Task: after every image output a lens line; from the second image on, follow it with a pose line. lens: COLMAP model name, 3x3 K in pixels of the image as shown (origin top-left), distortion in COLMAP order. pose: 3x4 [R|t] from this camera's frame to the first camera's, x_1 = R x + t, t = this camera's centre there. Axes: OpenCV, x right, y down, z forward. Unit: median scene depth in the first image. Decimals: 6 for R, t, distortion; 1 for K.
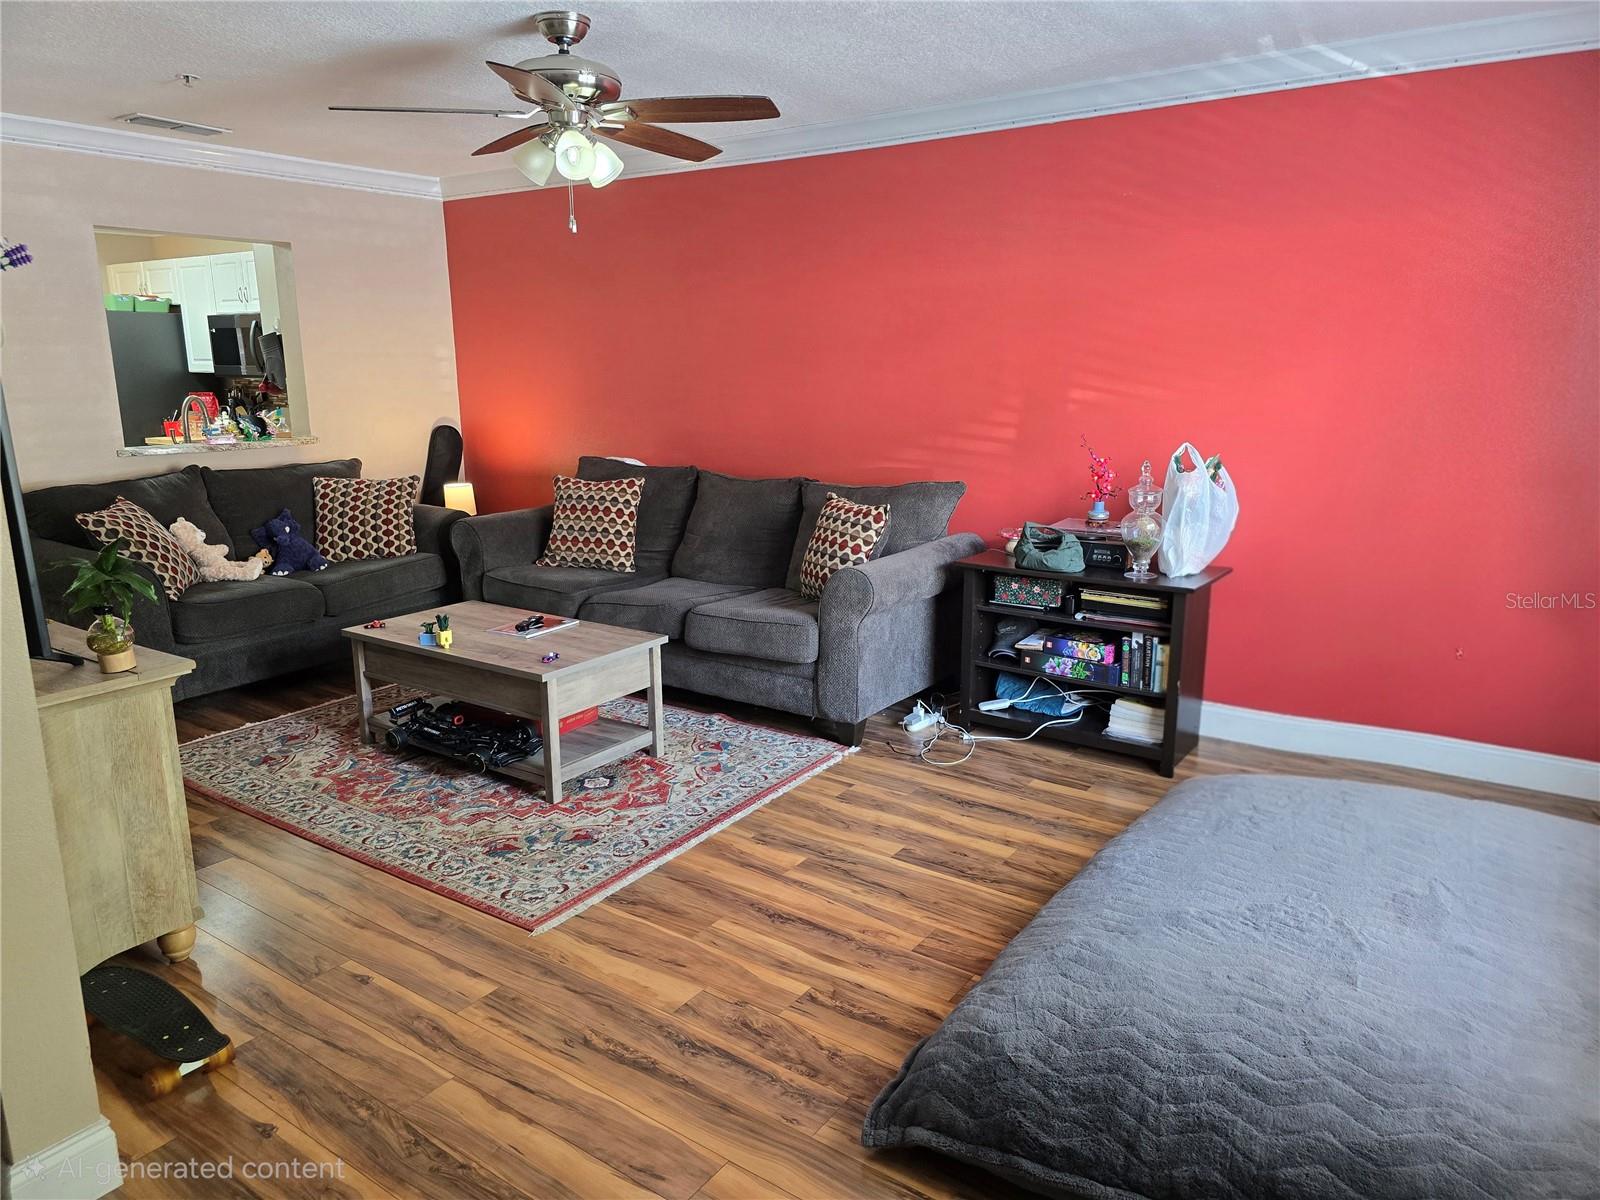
lens RADIAL K [[1069.0, 0, 800.3], [0, 1069.0, 604.1], [0, 0, 1]] dist [0.045079, -0.016583]
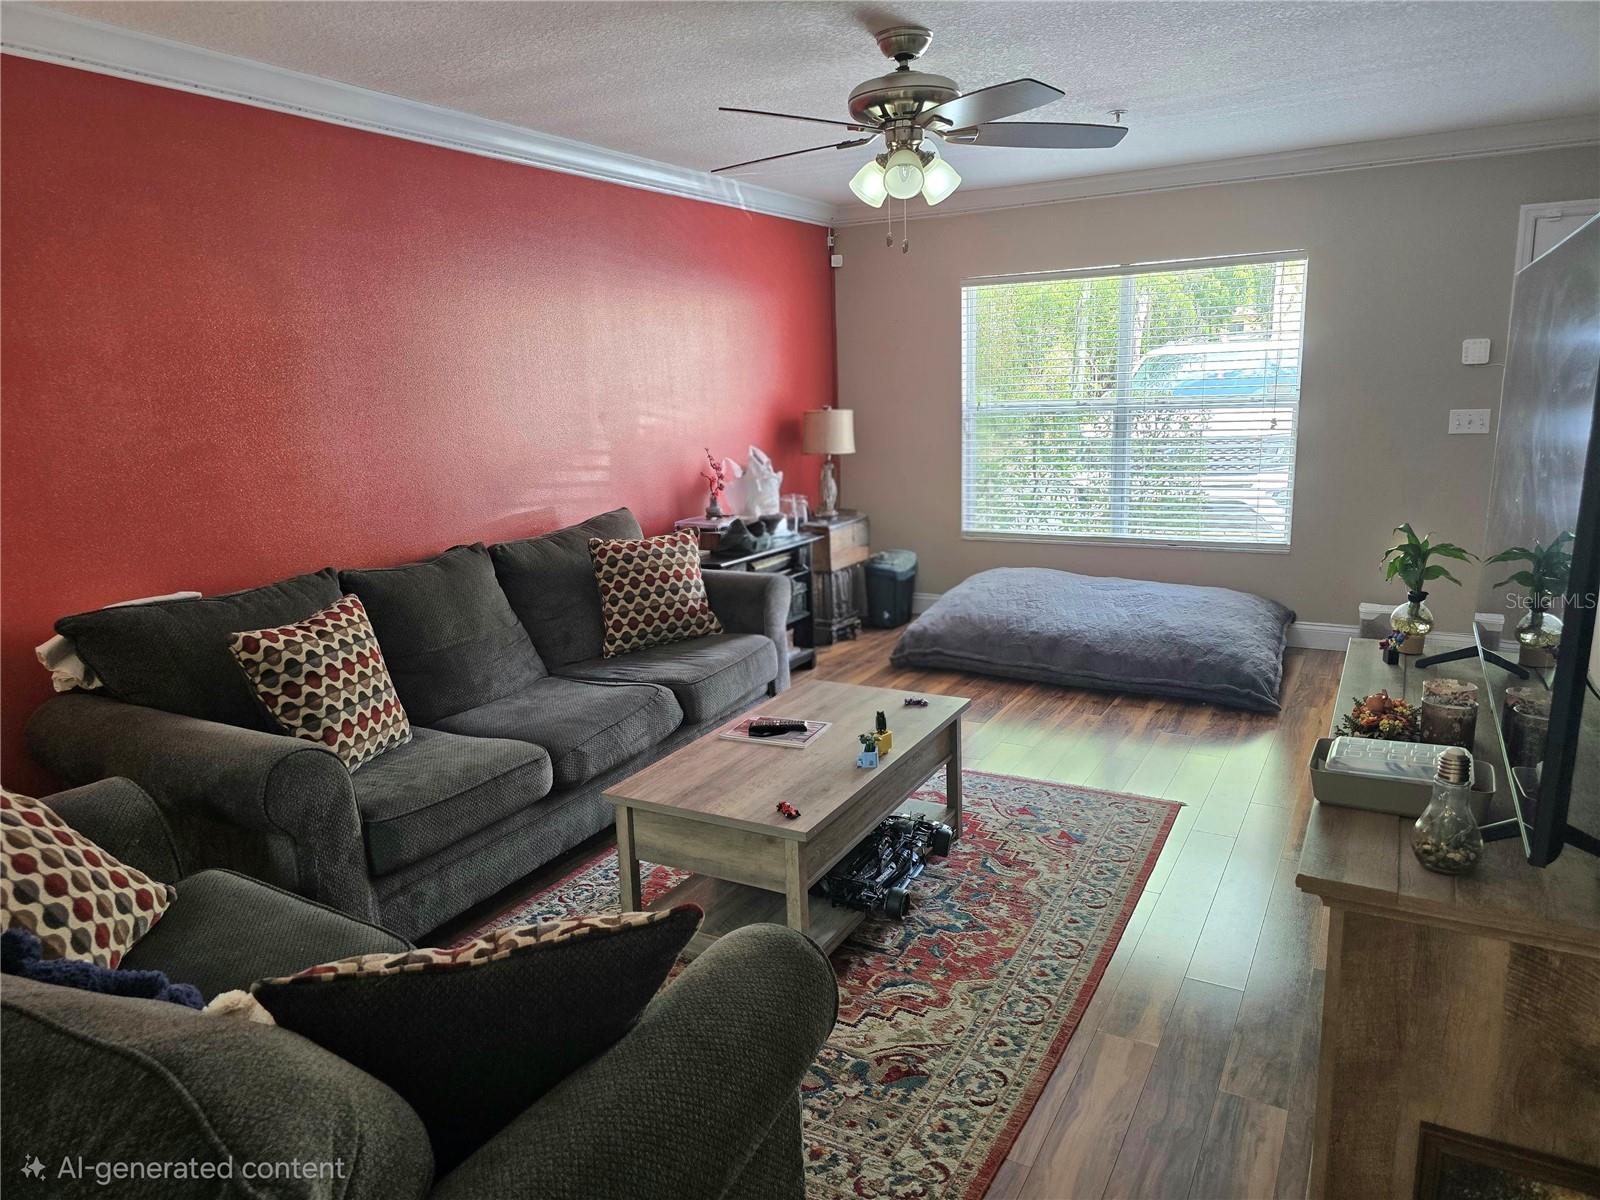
lens RADIAL K [[1069.0, 0, 789.3], [0, 1069.0, 603.0], [0, 0, 1]] dist [0.045079, -0.016583]
pose [[-0.108199, -0.208924, 0.971928, -1.038901], [0.238135, 0.943757, 0.229379, -0.260587], [-0.965186, 0.256268, -0.052362, 1.048858]]
